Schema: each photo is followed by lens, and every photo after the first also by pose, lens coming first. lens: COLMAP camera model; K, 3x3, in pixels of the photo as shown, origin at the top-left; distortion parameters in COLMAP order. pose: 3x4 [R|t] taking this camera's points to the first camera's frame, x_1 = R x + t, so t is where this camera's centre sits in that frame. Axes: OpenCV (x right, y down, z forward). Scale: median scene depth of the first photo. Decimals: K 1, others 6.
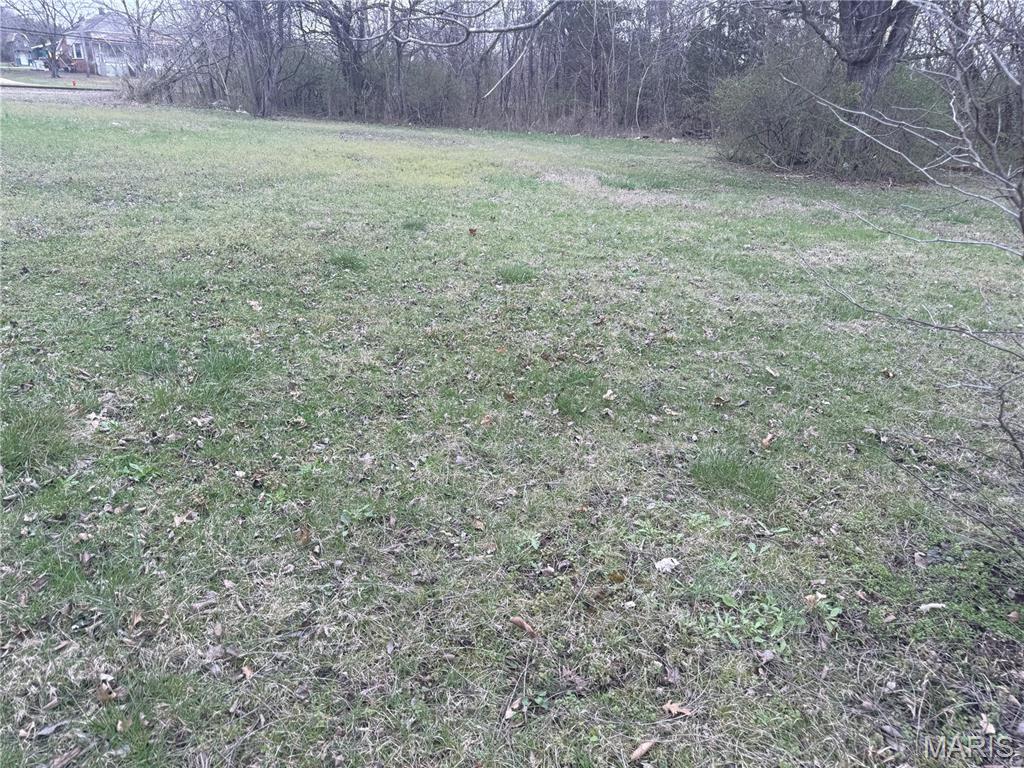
lens RADIAL K [[729.3, 0, 514.2], [0, 729.3, 390.2], [0, 0, 1]] dist [0.071733, -0.097062]
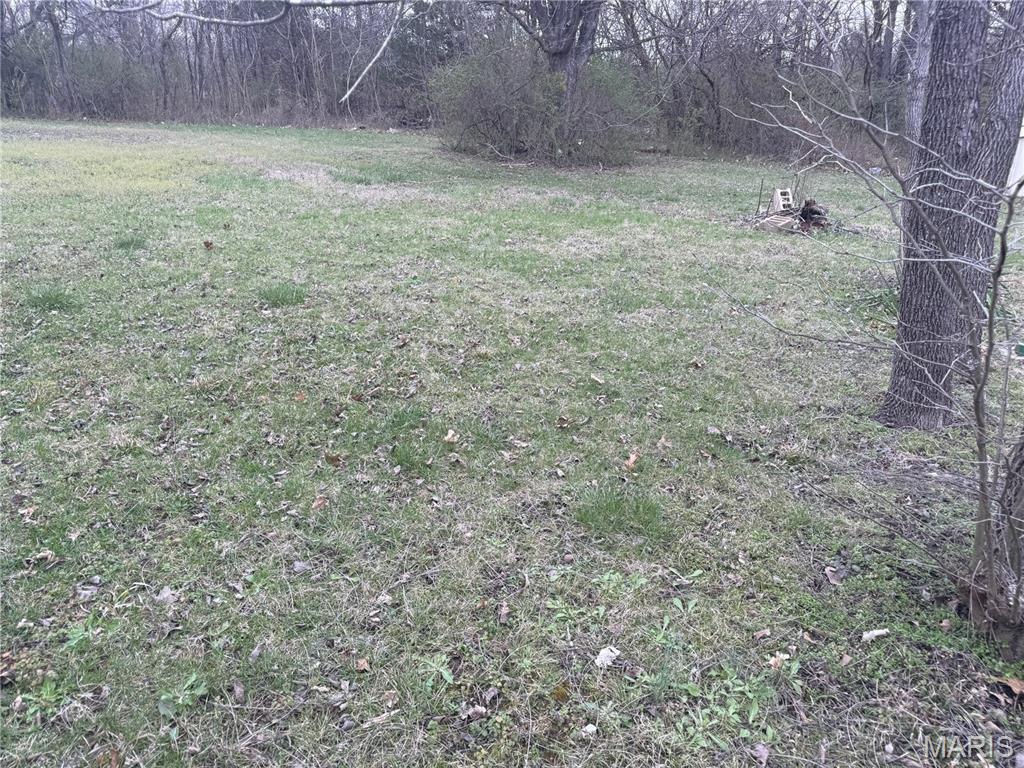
lens RADIAL K [[729.3, 0, 517.4], [0, 729.3, 387.2], [0, 0, 1]] dist [0.071733, -0.097062]
pose [[0.928955, -0.143121, 0.341406, -0.061084], [0.139950, 0.989573, 0.034041, -0.051569], [-0.342719, 0.016157, 0.939299, 0.121749]]
